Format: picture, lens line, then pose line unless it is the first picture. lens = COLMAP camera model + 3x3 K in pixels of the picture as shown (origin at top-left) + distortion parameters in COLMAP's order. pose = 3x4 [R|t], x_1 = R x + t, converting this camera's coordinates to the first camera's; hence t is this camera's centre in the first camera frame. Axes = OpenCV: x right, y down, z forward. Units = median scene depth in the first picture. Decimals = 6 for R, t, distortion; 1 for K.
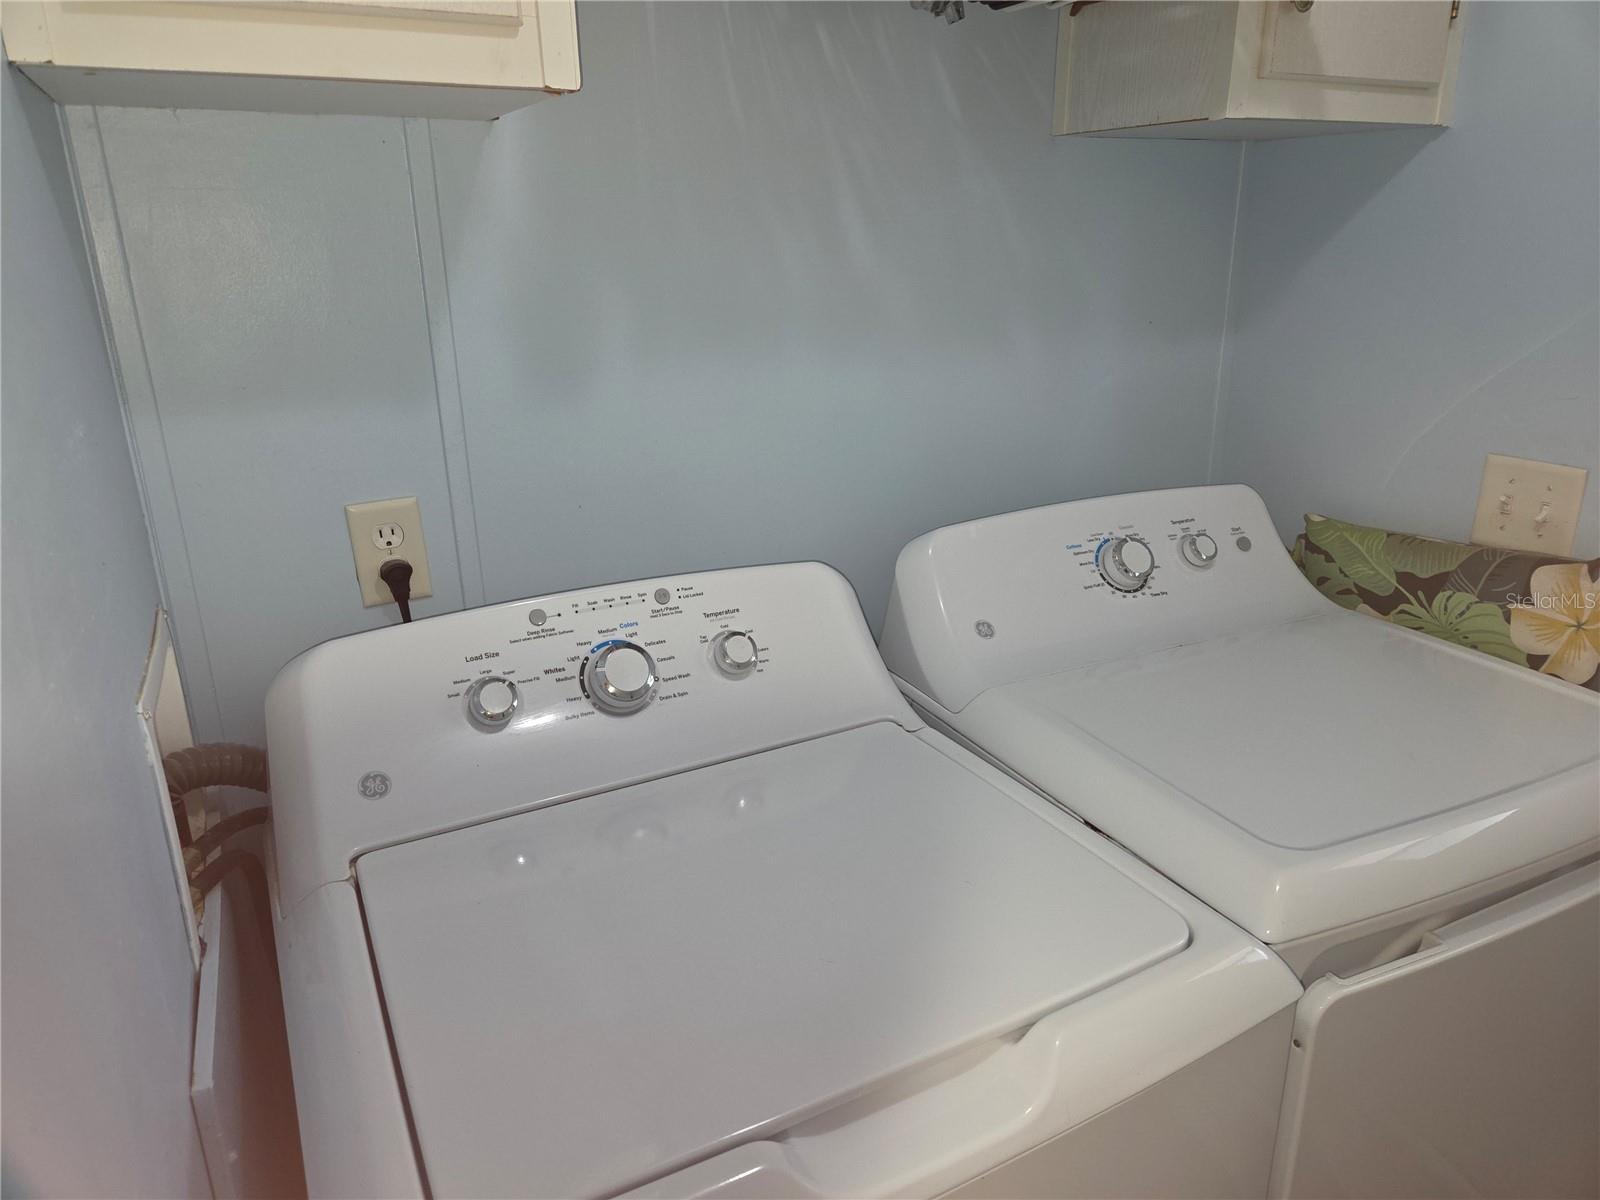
lens RADIAL K [[1068.7, 0, 791.5], [0, 1068.7, 600.1], [0, 0, 1]] dist [0.065956, -0.057443]
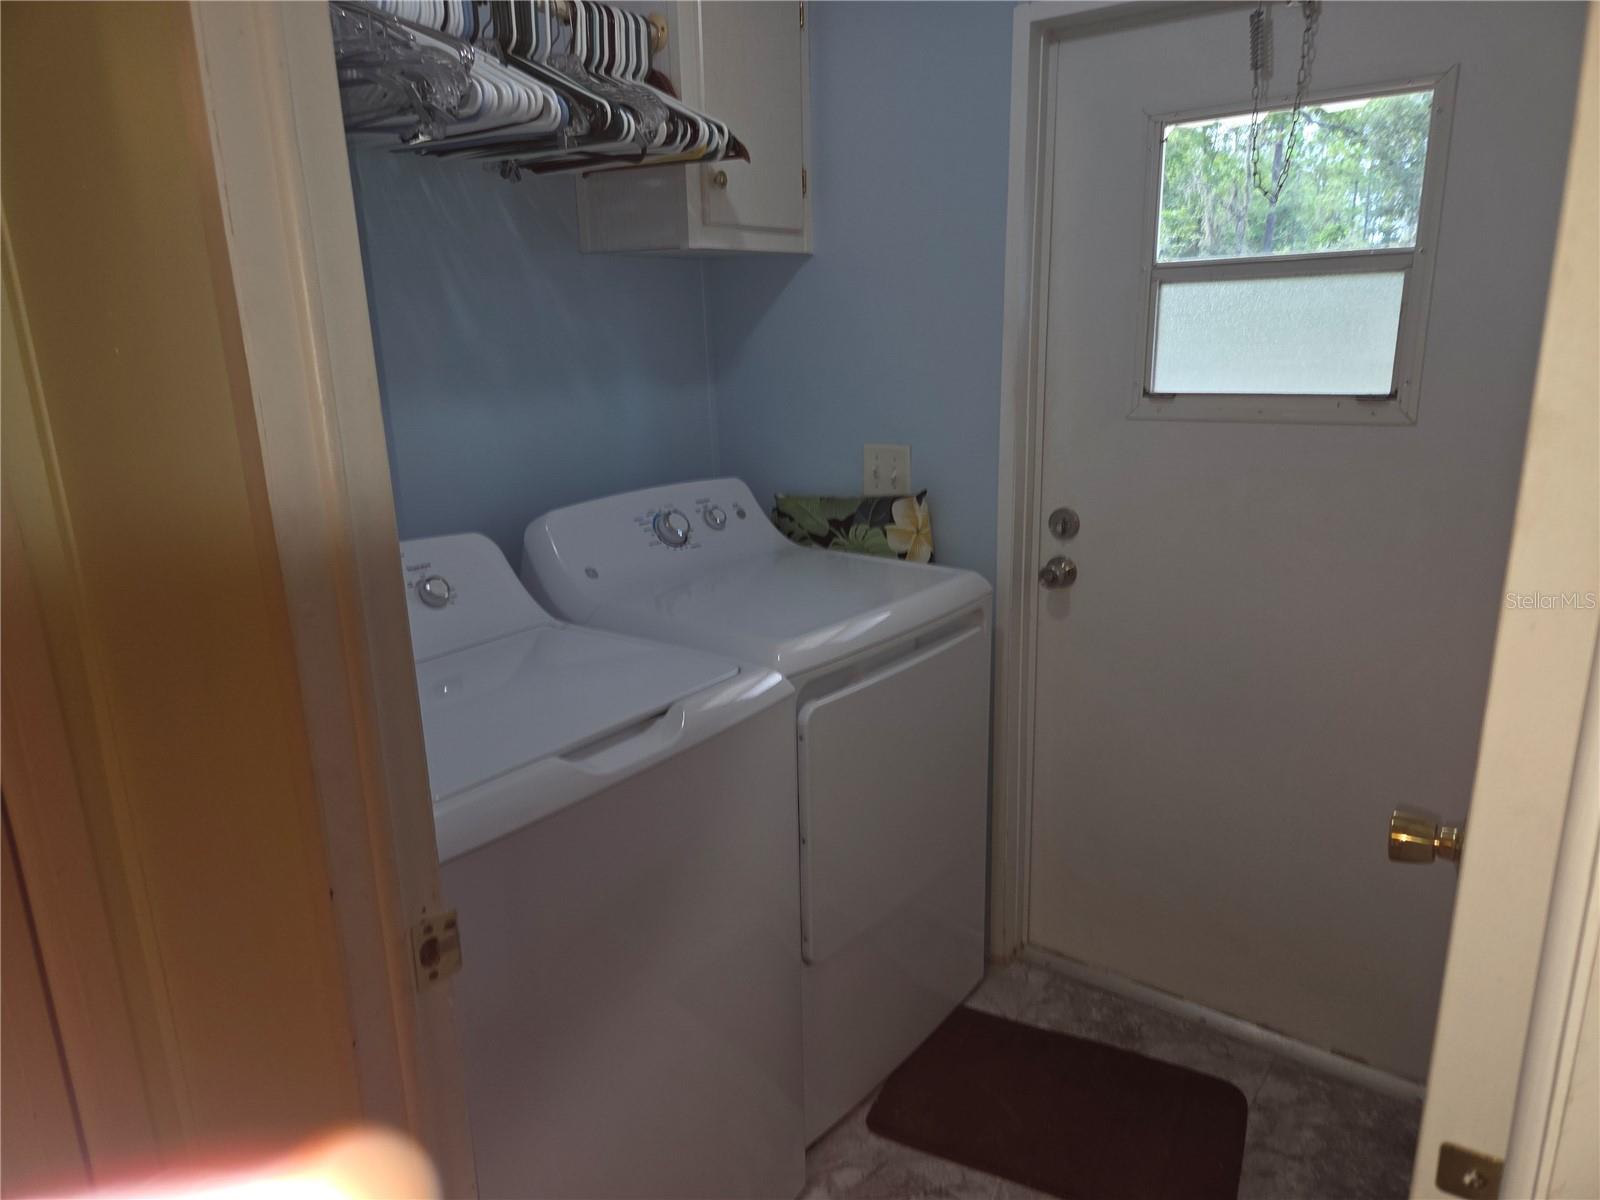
lens RADIAL K [[1068.7, 0, 791.5], [0, 1068.7, 600.1], [0, 0, 1]] dist [0.065956, -0.057443]
pose [[0.899960, -0.119246, 0.419347, -0.187318], [0.151161, 0.987548, -0.043587, 0.160284], [-0.408928, 0.102616, 0.906779, -0.438401]]
